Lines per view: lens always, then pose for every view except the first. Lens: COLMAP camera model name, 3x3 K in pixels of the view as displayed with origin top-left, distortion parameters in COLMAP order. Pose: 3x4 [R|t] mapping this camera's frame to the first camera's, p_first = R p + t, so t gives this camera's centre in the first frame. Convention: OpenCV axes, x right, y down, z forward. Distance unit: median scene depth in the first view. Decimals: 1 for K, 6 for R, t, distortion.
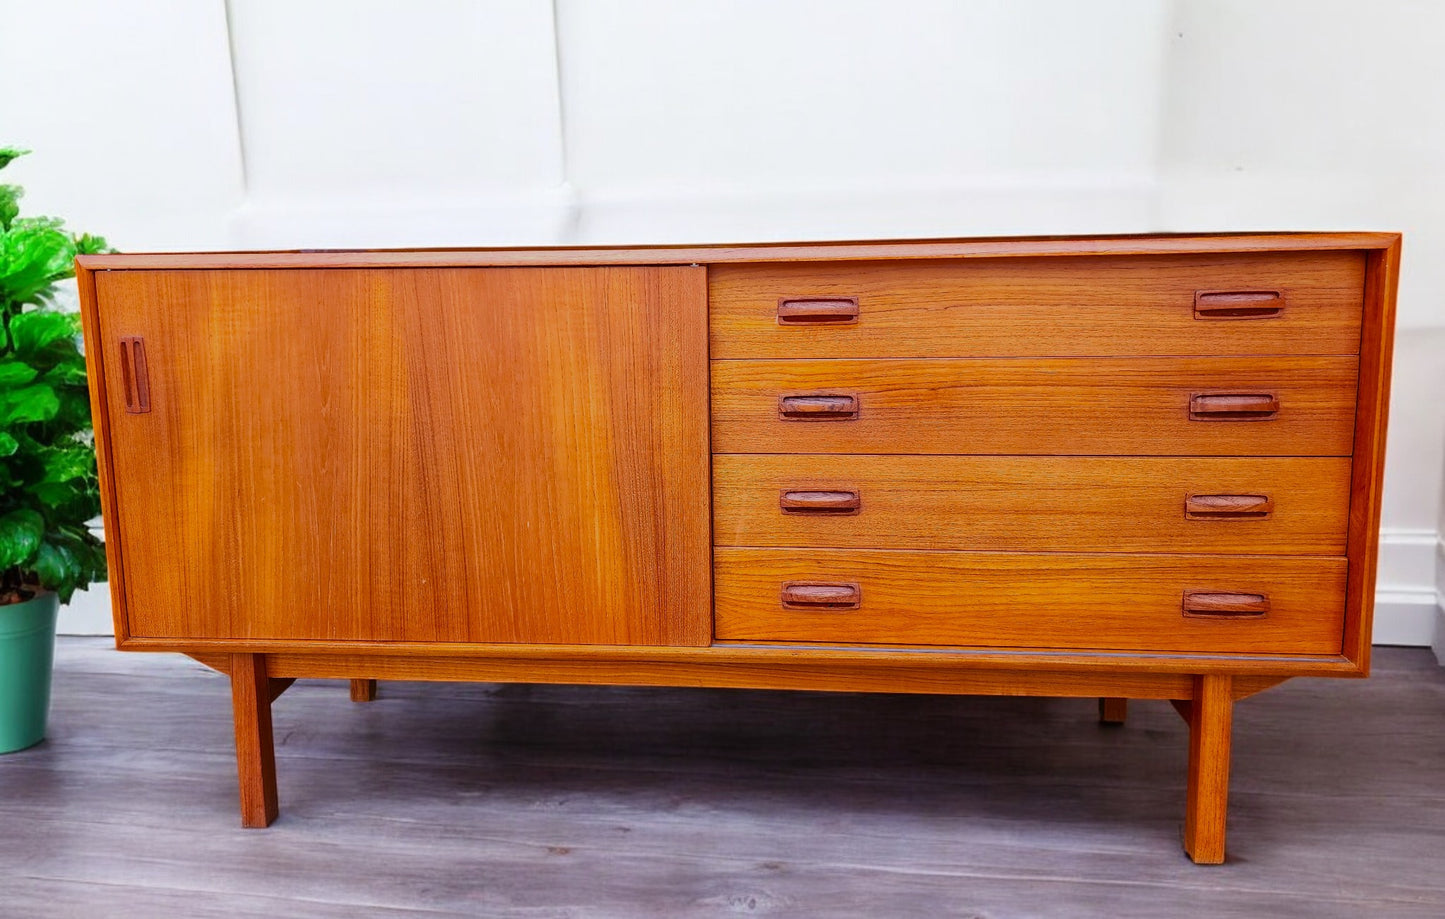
lens RADIAL K [[1073.9, 0, 721.7], [0, 1073.9, 394.4], [0, 0, 1]] dist [-0.034320, -0.005775]
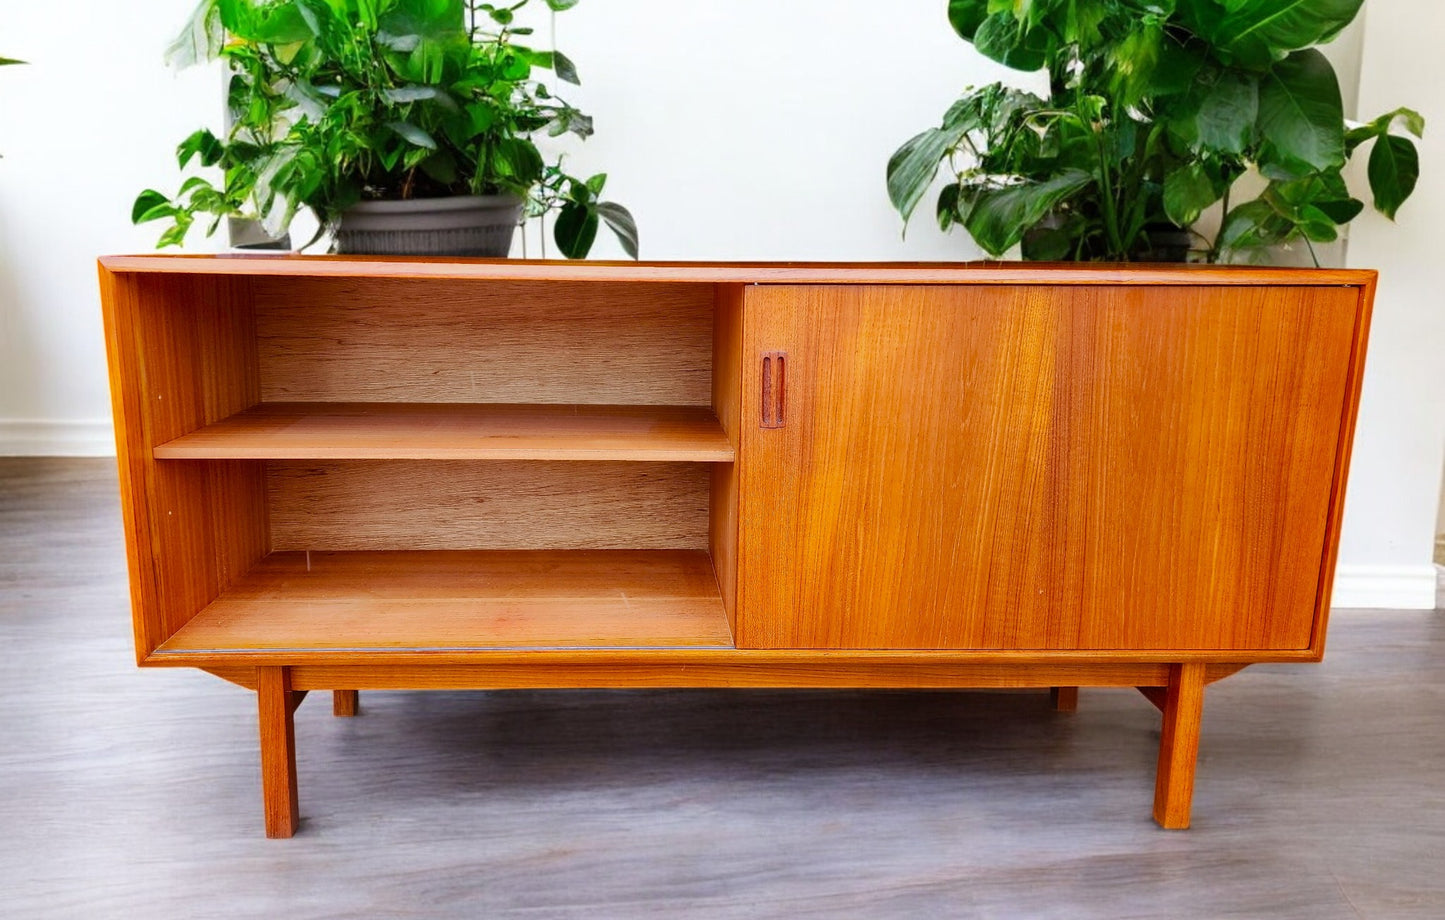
lens RADIAL K [[1148.2, 0, 552.9], [0, 1148.2, 459.3], [0, 0, 1]] dist [-0.052994, 0.006178]
pose [[0.999916, 0.000371, -0.012920, -0.734575], [0.000568, 0.997362, 0.072584, -0.031152], [0.012913, -0.072585, 0.997279, -0.081850]]
